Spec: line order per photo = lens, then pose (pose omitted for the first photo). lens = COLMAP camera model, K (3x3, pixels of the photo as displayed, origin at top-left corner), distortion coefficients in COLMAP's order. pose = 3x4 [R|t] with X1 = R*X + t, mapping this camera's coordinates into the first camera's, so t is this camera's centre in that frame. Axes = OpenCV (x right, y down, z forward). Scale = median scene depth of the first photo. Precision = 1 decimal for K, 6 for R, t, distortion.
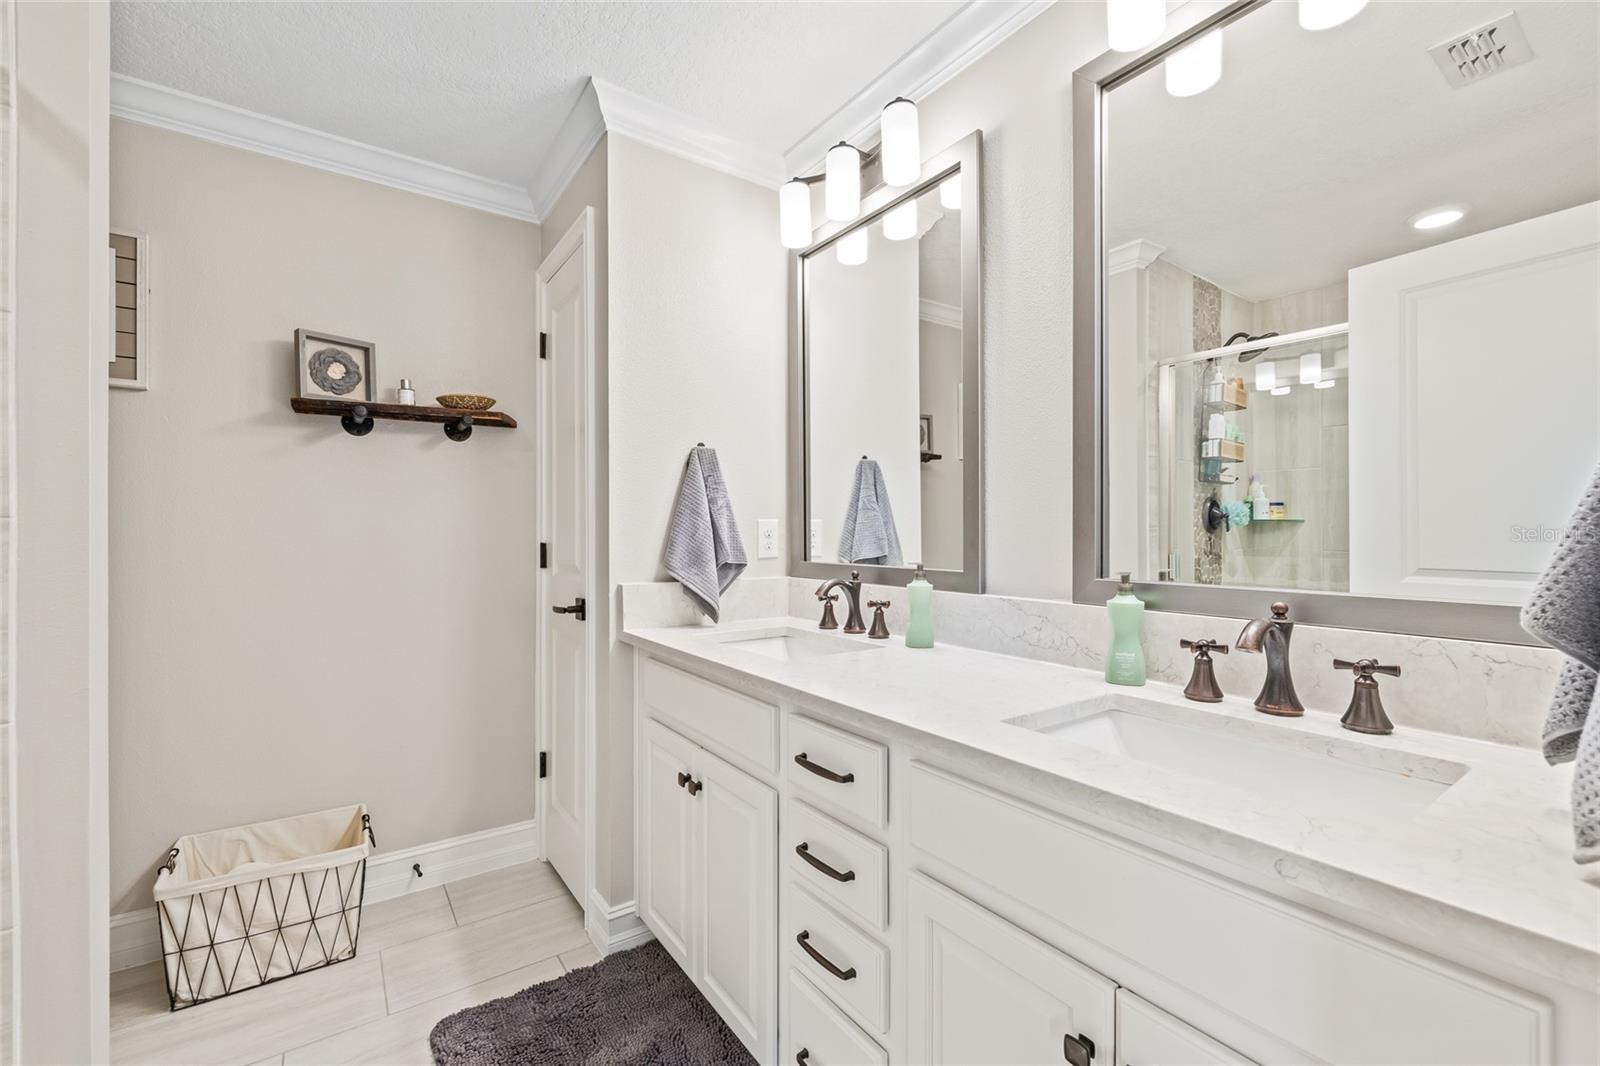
lens RADIAL K [[671.1, 0, 790.9], [0, 671.1, 529.7], [0, 0, 1]] dist [-0.004924, 0.001378]
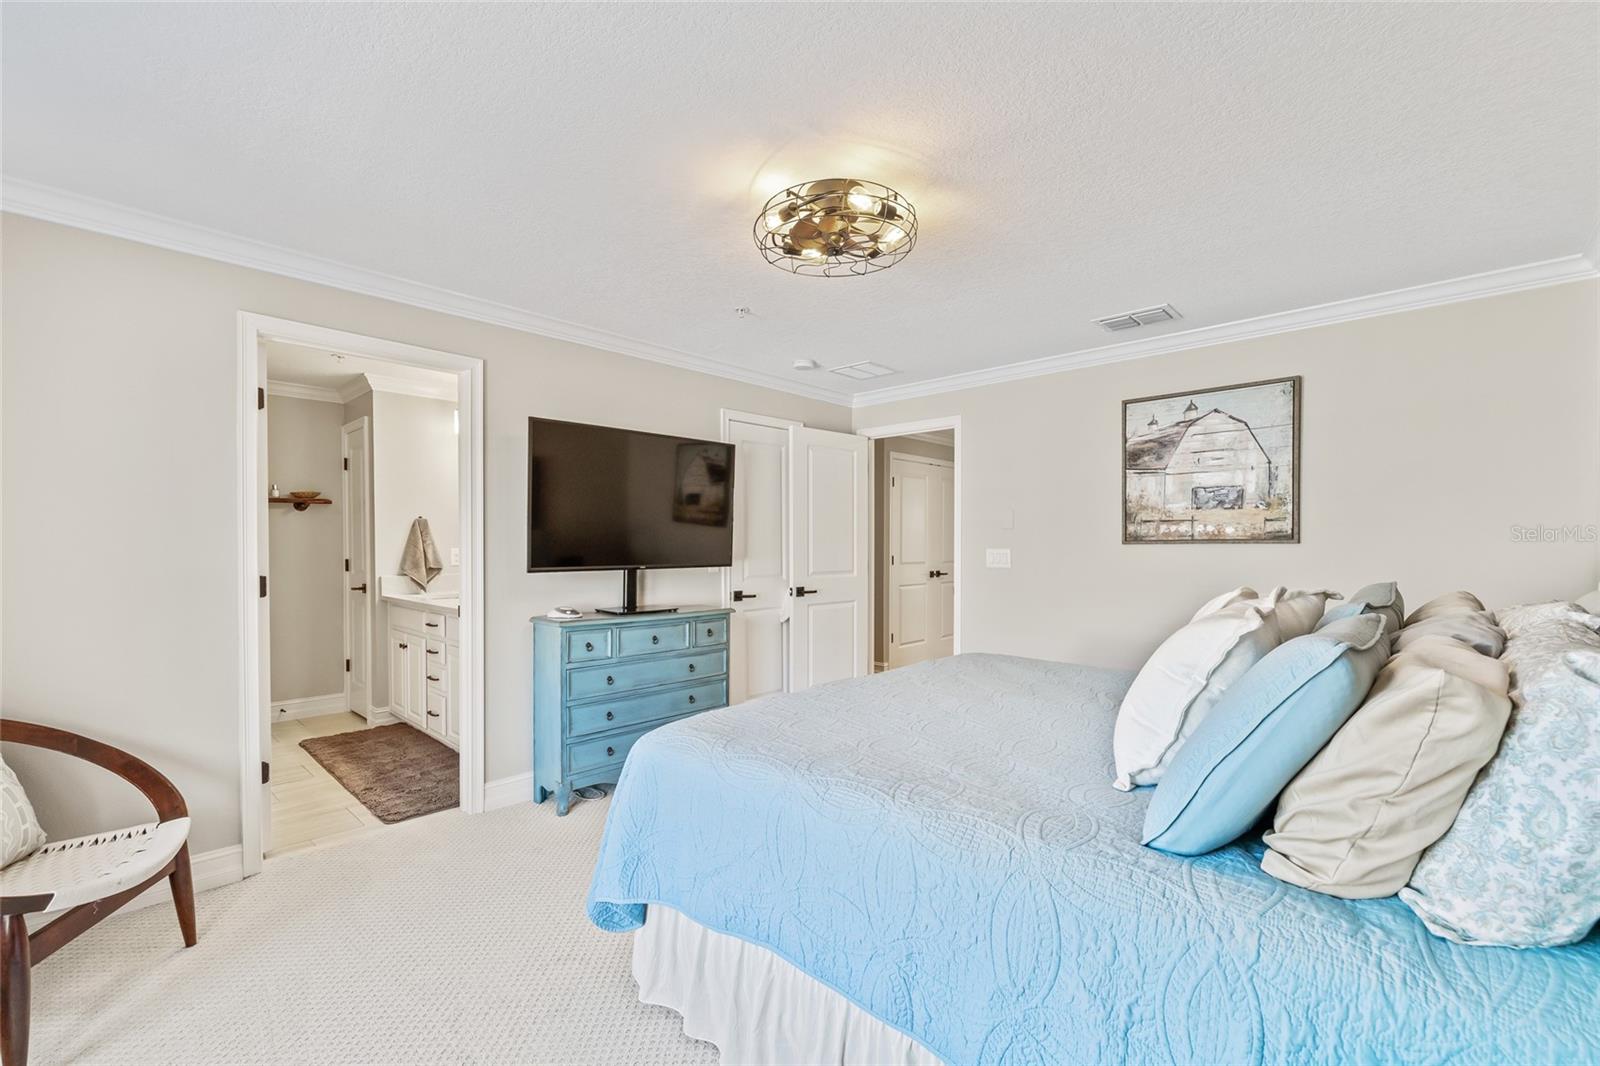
lens RADIAL K [[671.1, 0, 794.8], [0, 671.1, 548.4], [0, 0, 1]] dist [-0.004924, 0.001378]
pose [[0.976464, -0.002872, 0.215660, 0.661505], [-0.000455, 0.999882, 0.015374, -0.056937], [-0.215679, -0.015111, 0.976347, -1.628446]]
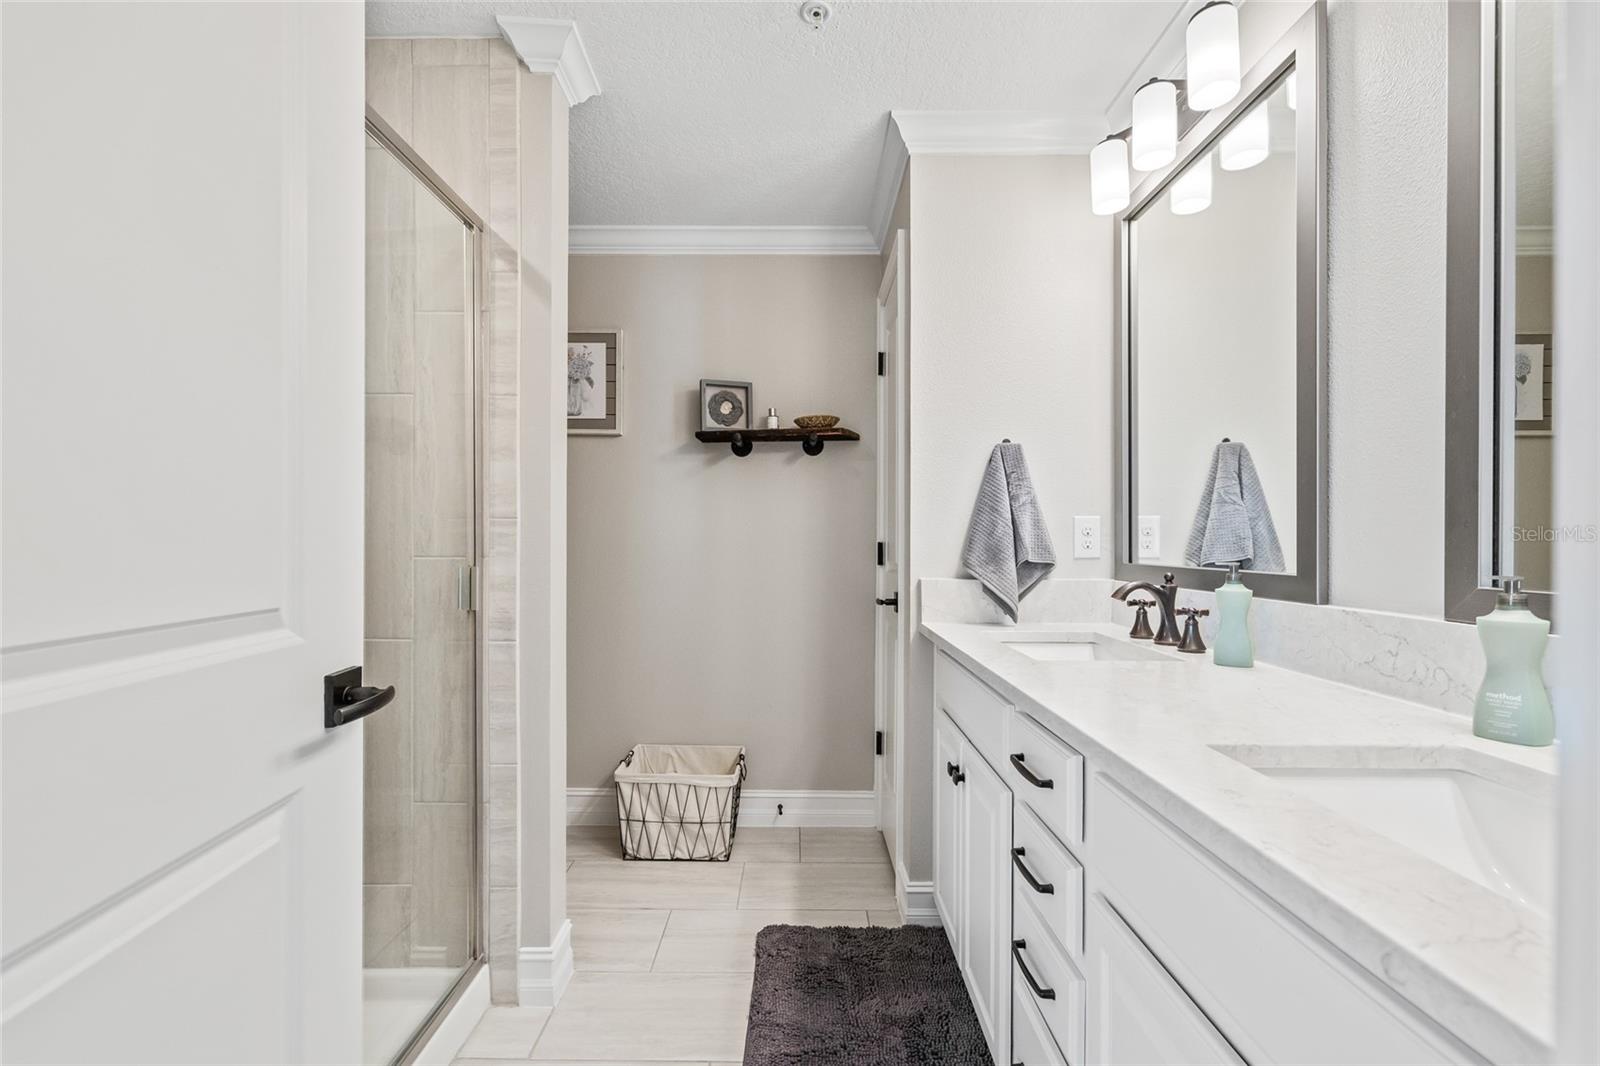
lens RADIAL K [[671.1, 0, 786.1], [0, 671.1, 538.1], [0, 0, 1]] dist [-0.004924, 0.001378]
pose [[0.810975, 0.000258, -0.585081, 0.185417], [-0.000654, 1.000000, -0.000465, 0.016334], [0.585081, 0.000759, 0.810975, 0.016730]]
